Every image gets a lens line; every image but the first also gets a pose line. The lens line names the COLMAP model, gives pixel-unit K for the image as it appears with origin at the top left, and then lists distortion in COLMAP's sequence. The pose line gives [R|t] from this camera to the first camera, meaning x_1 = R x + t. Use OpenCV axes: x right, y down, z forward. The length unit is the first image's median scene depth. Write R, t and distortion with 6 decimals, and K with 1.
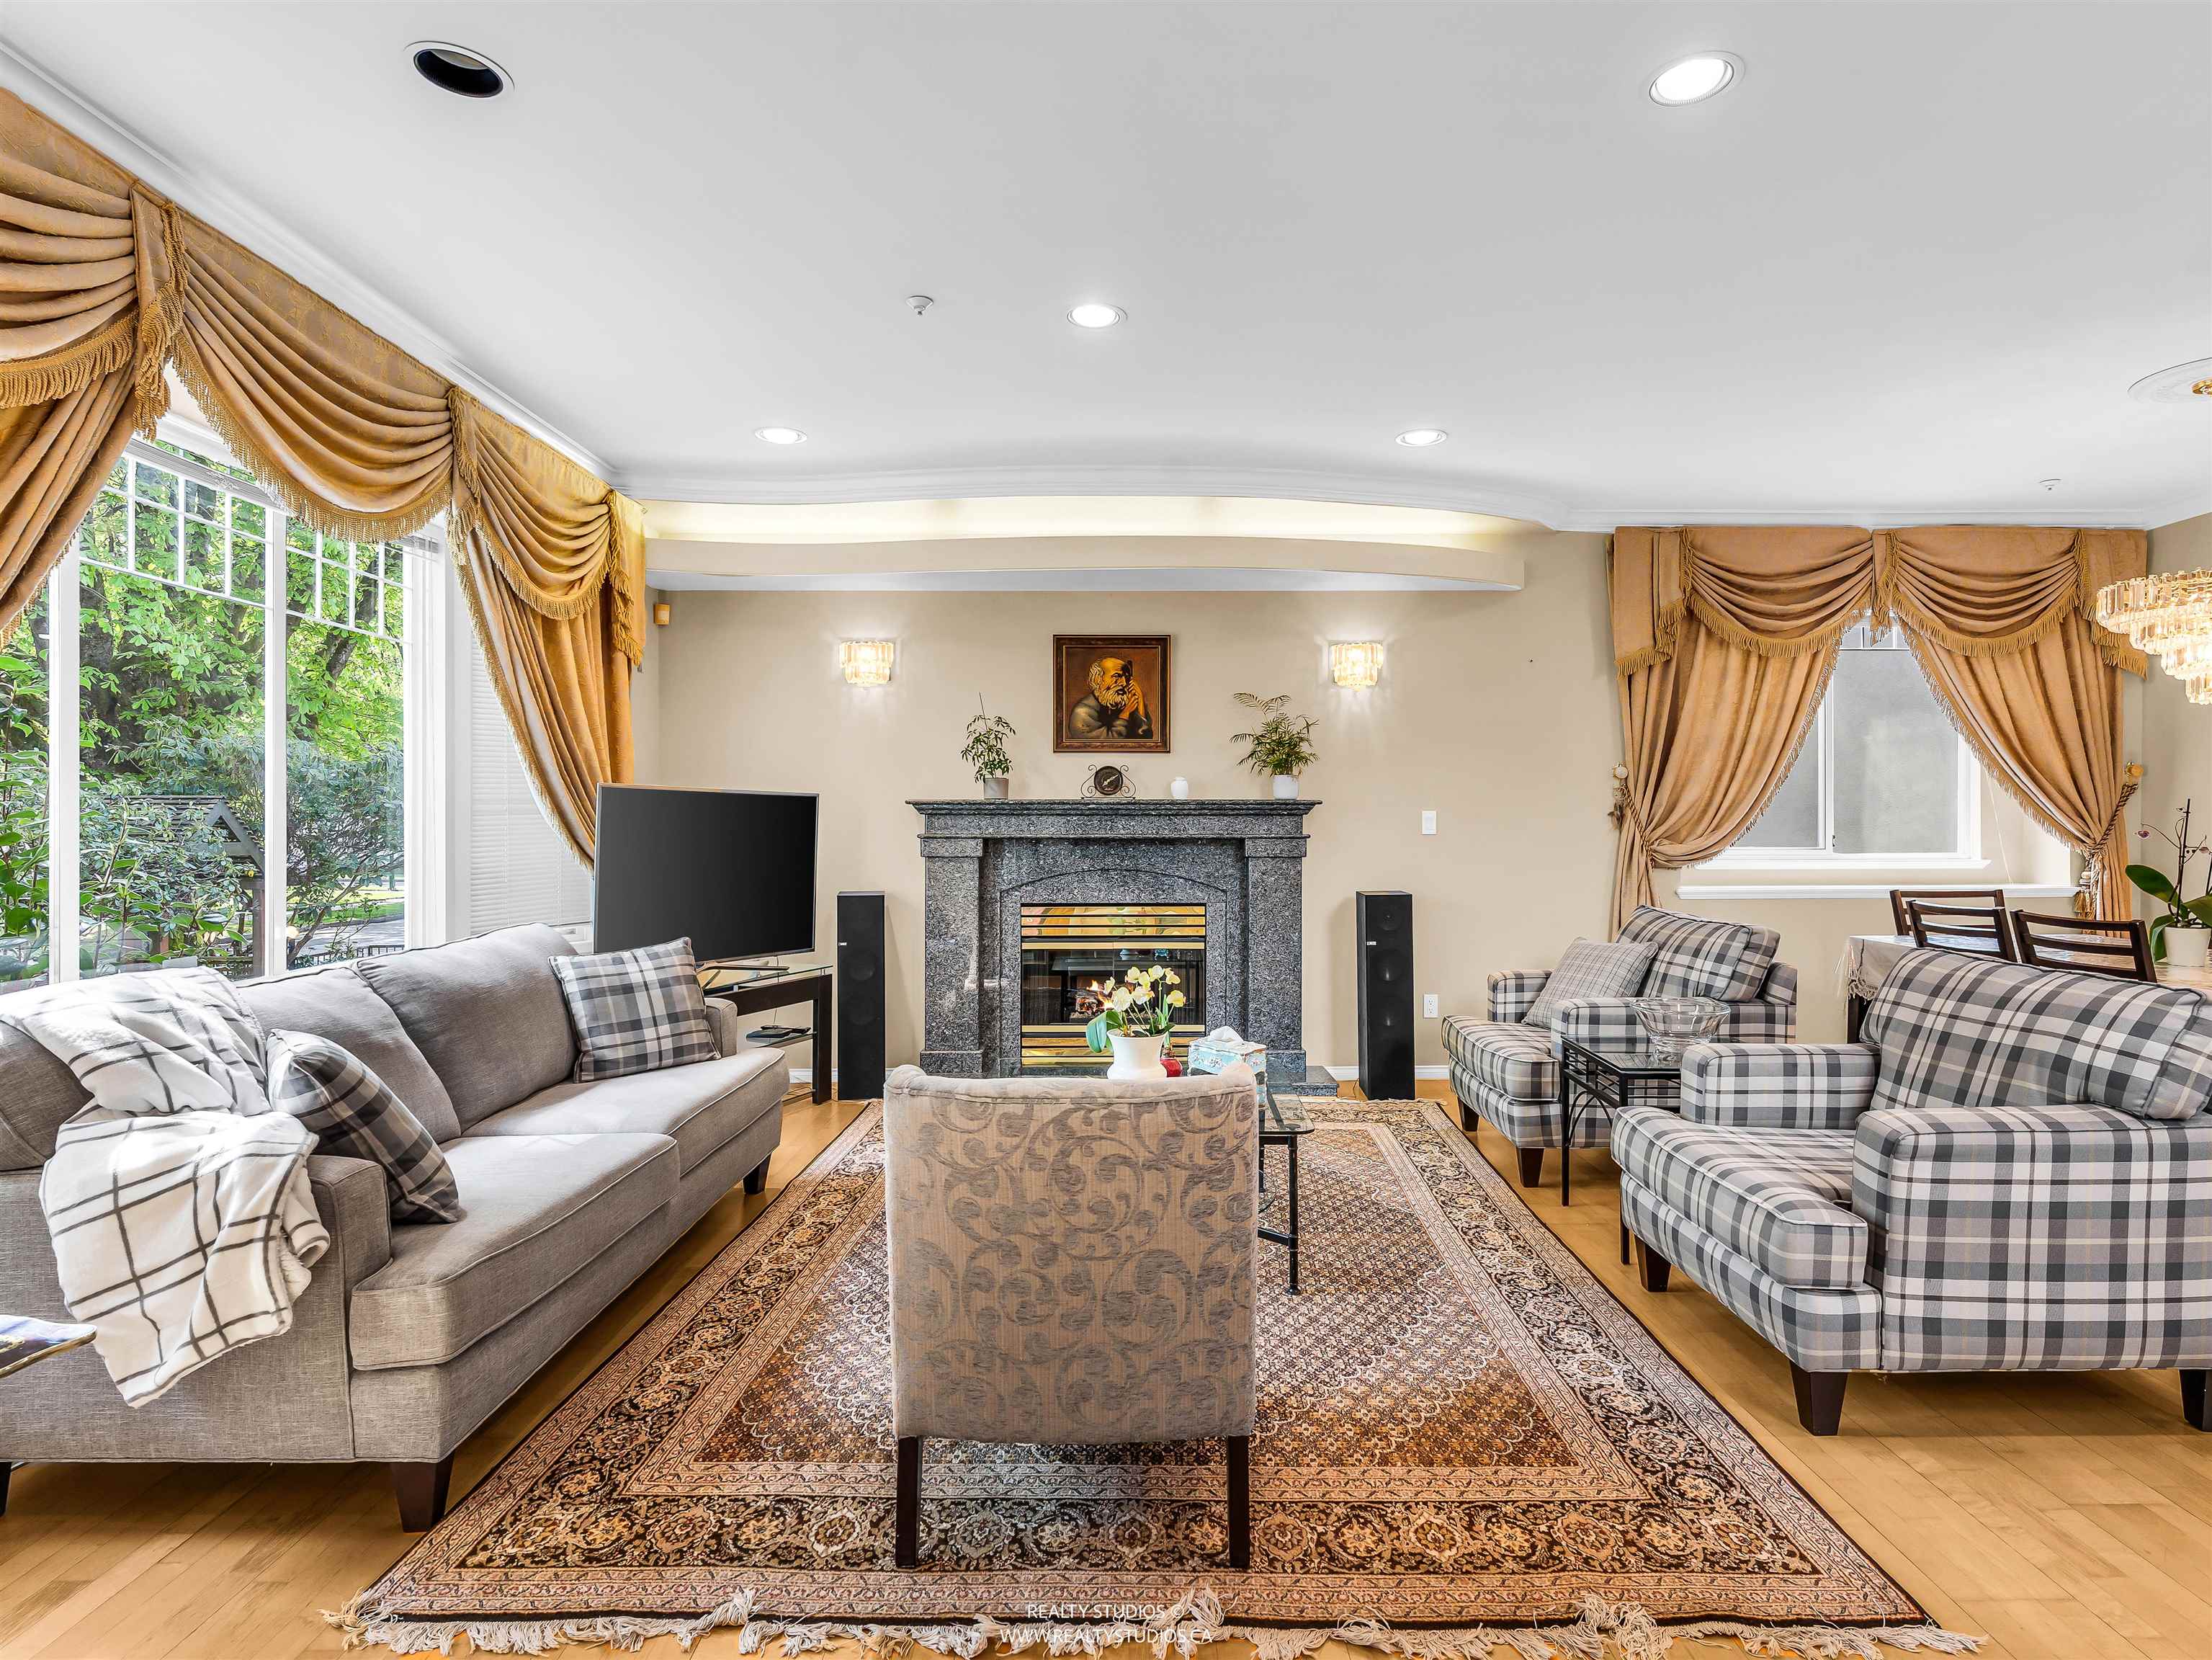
lens RADIAL K [[1147.3, 0, 1094.2], [0, 1147.3, 819.6], [0, 0, 1]] dist [0.000799, 0.000238]
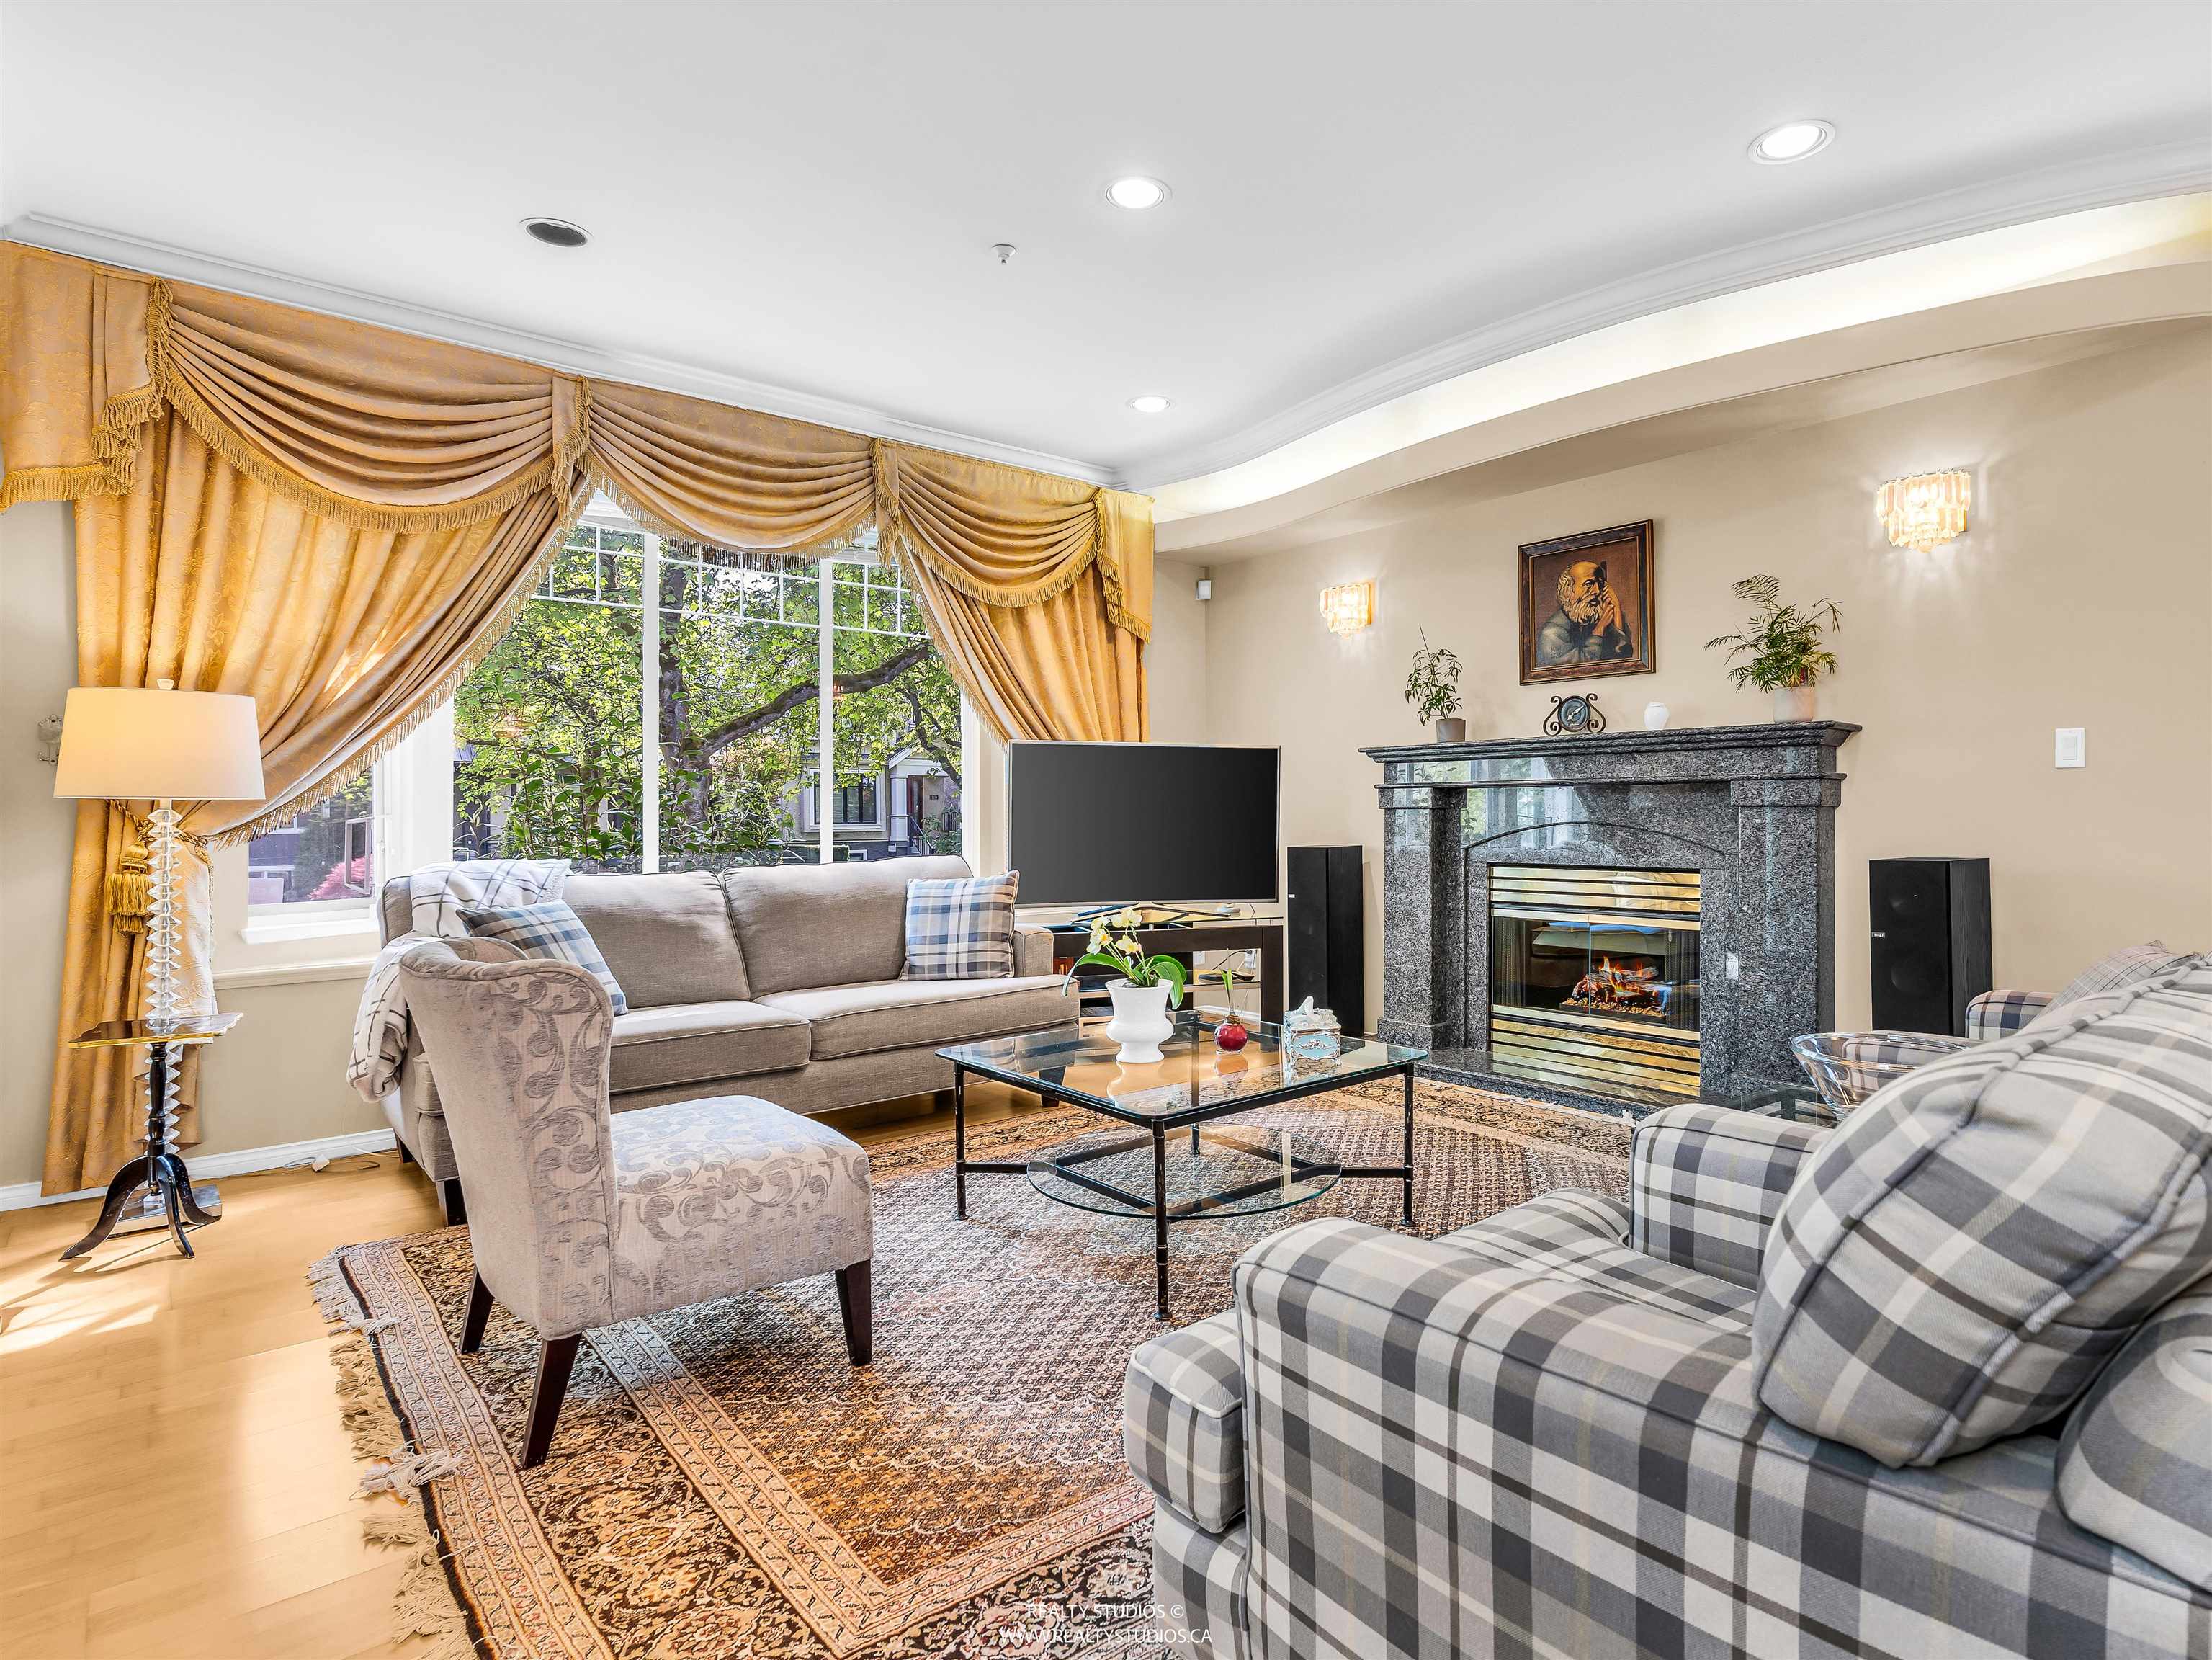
lens RADIAL K [[1147.3, 0, 1202.8], [0, 1147.3, 798.2], [0, 0, 1]] dist [0.000799, 0.000238]
pose [[0.677373, -0.012540, -0.735533, 0.436030], [0.009396, 0.999921, -0.008395, 0.030418], [0.735580, -0.001225, 0.677437, 0.262499]]
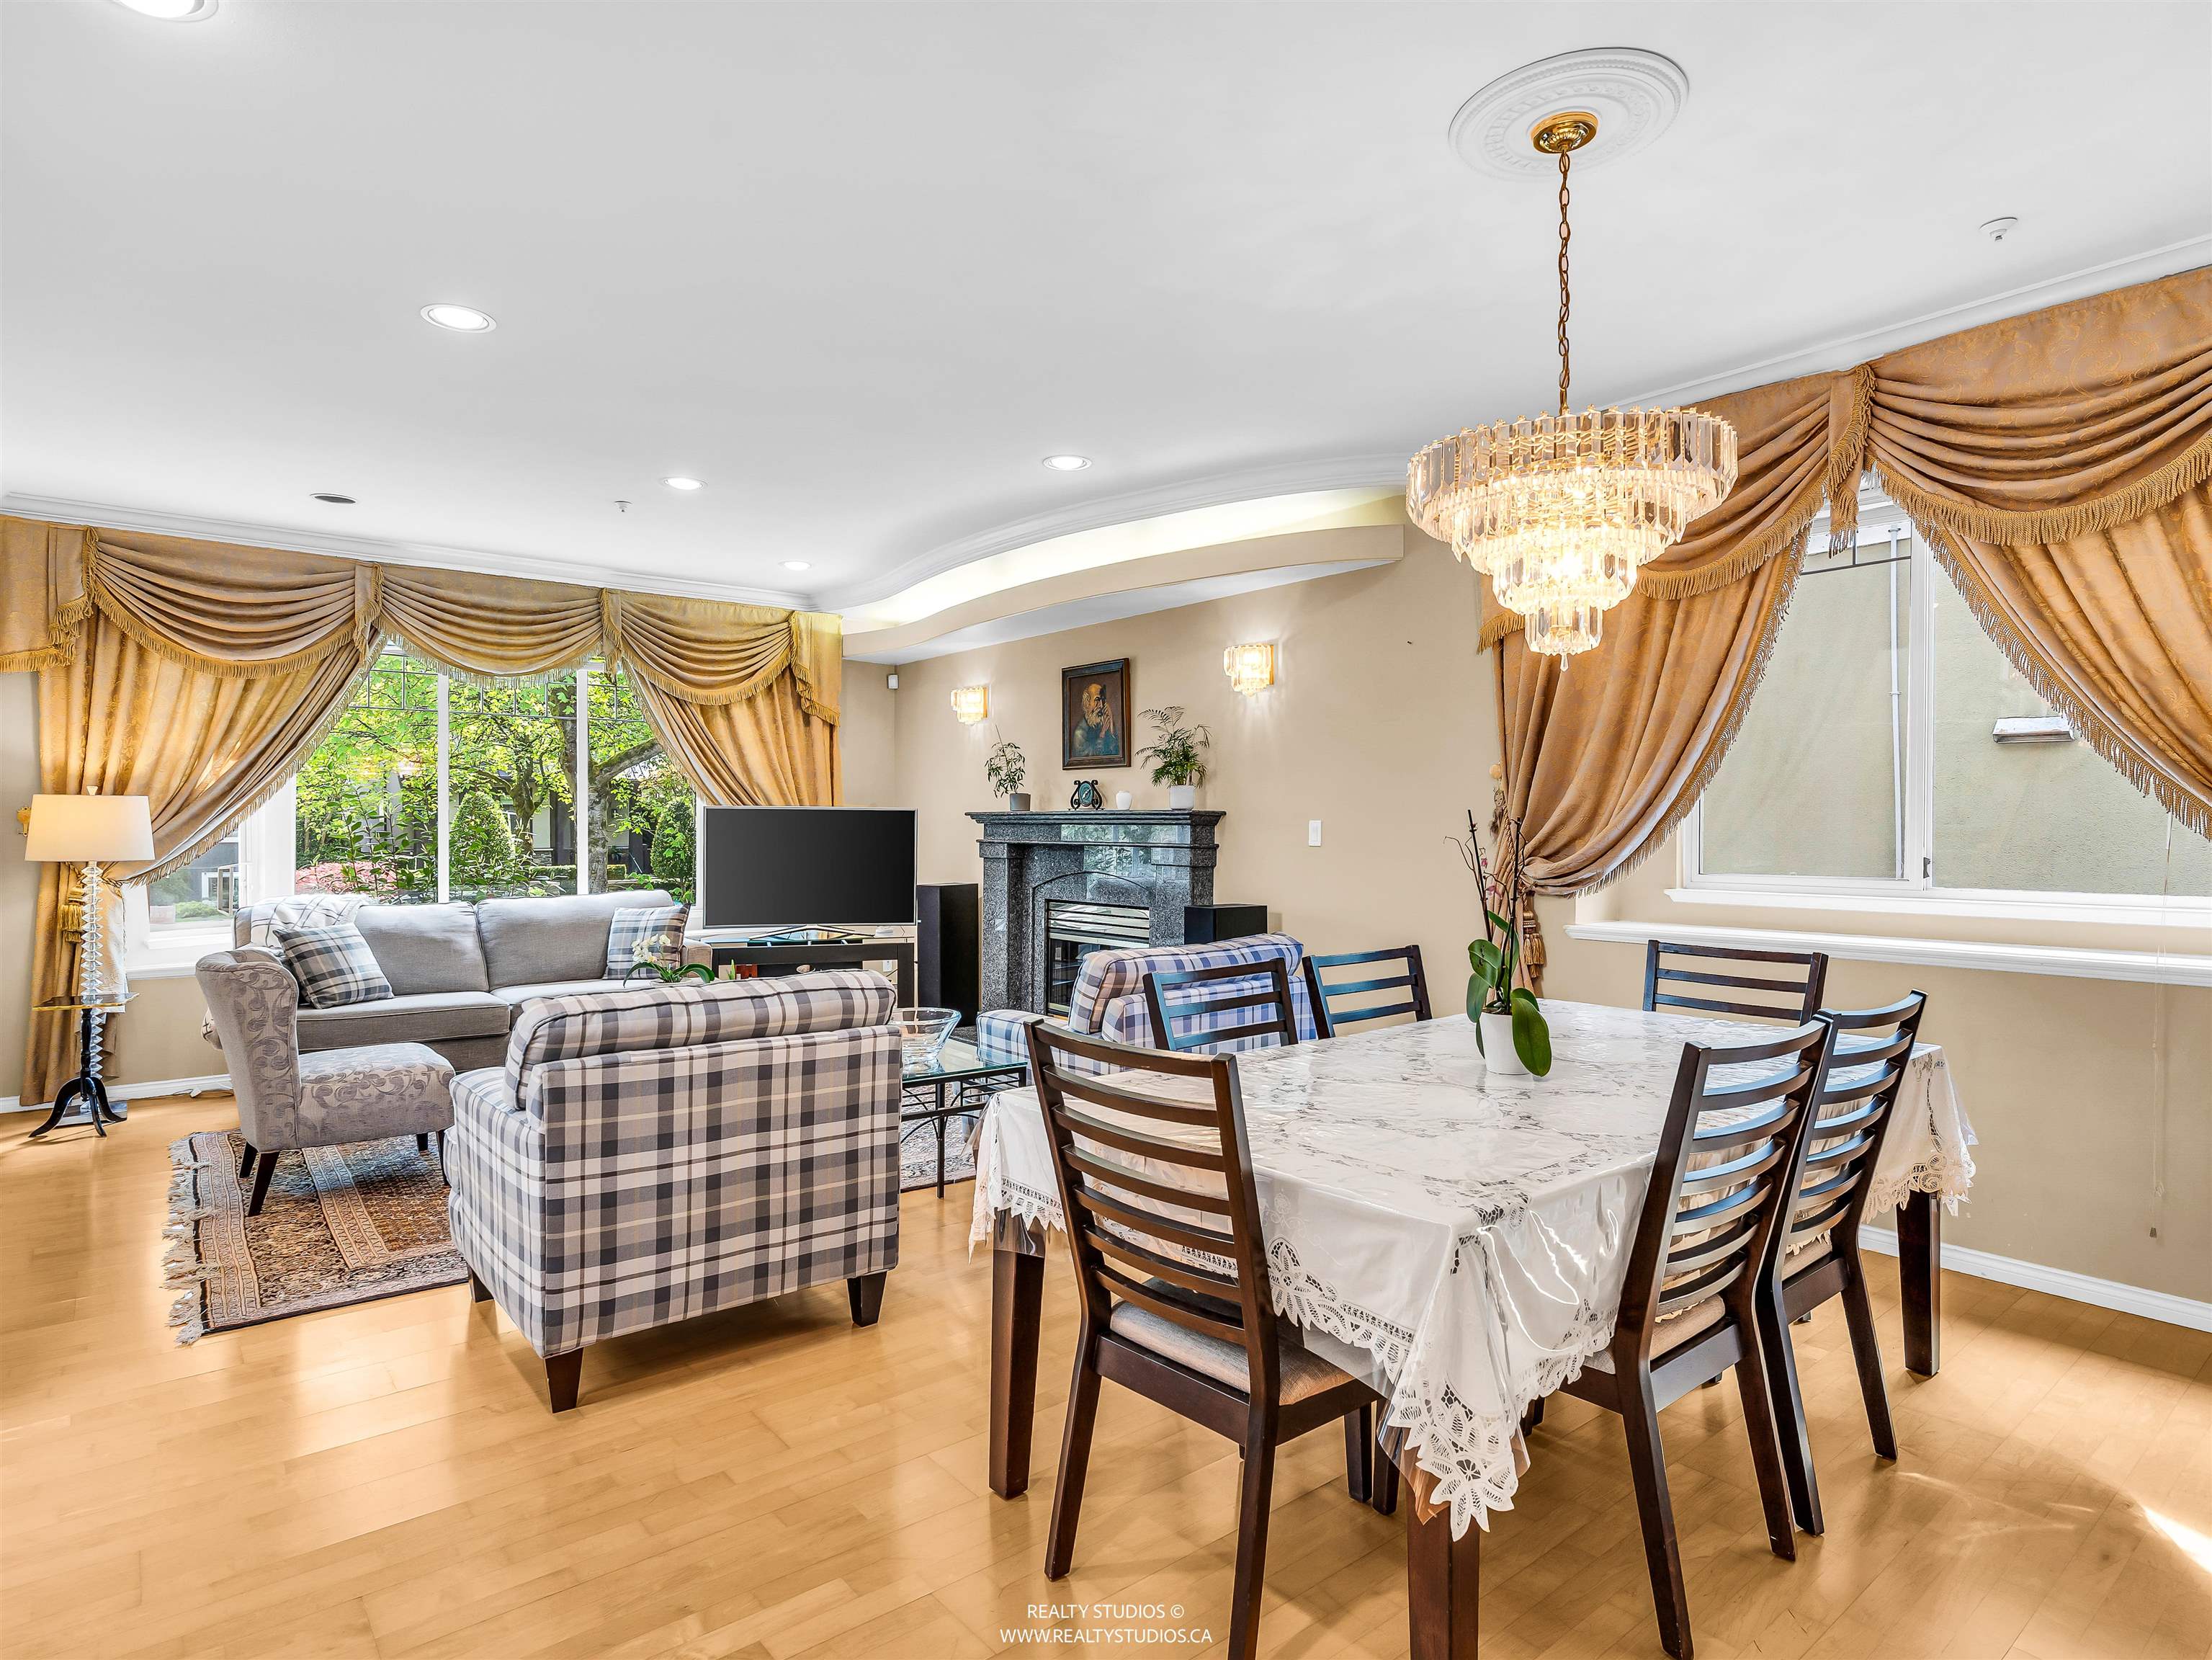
lens RADIAL K [[1147.3, 0, 1113.5], [0, 1147.3, 820.1], [0, 0, 1]] dist [0.000799, 0.000238]
pose [[0.651127, -0.000679, -0.758969, 0.897444], [0.003012, 0.999994, 0.001690, -0.009923], [0.758963, -0.003386, 0.651125, 0.291912]]
